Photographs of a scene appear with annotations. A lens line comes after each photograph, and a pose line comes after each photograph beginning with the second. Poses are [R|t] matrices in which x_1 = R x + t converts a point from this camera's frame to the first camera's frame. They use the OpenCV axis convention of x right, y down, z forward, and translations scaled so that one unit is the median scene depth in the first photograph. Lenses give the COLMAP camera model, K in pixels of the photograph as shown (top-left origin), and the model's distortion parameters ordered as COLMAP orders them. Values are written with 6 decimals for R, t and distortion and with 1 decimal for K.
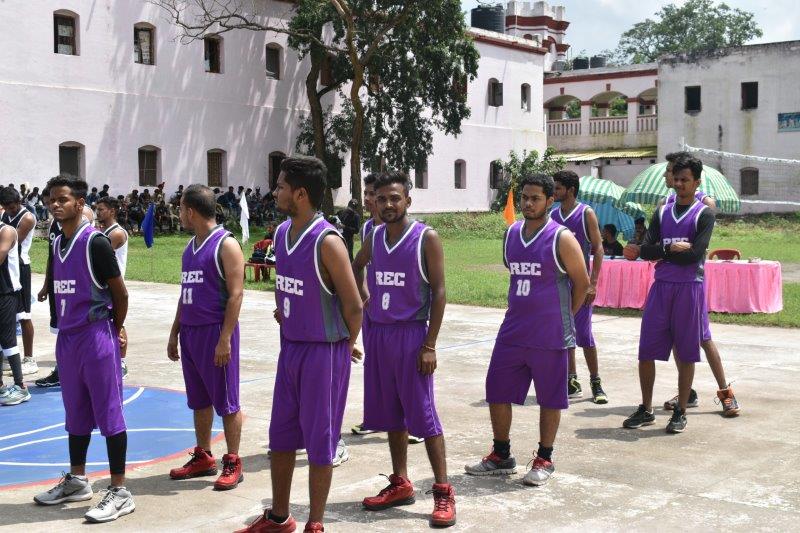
lens RADIAL K [[1094.6, 0, 404.5], [0, 1094.6, 266.4], [0, 0, 1]] dist [-0.022069, -0.016384]
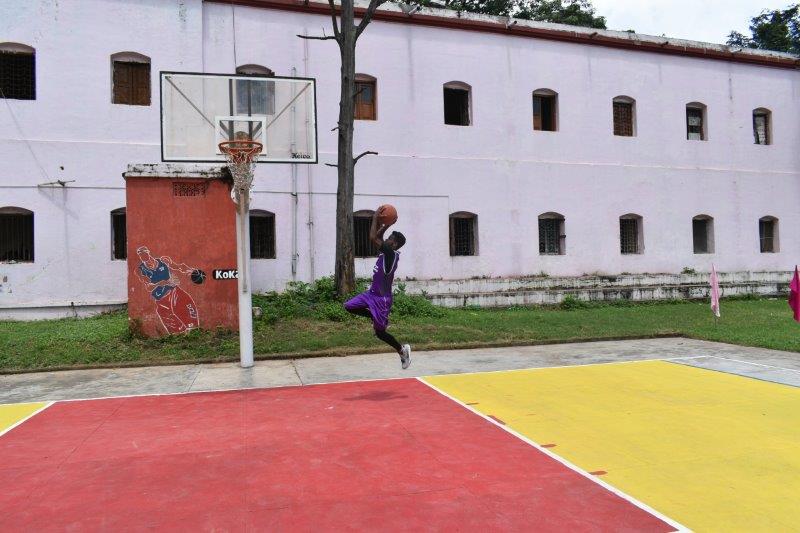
lens RADIAL K [[632.1, 0, 405.1], [0, 632.1, 266.2], [0, 0, 1]] dist [-0.009473, -0.001083]
pose [[0.821240, -0.024897, -0.570040, -0.118921], [-0.014870, 0.997774, -0.065000, -0.008427], [0.570389, 0.061857, 0.819042, 0.182290]]
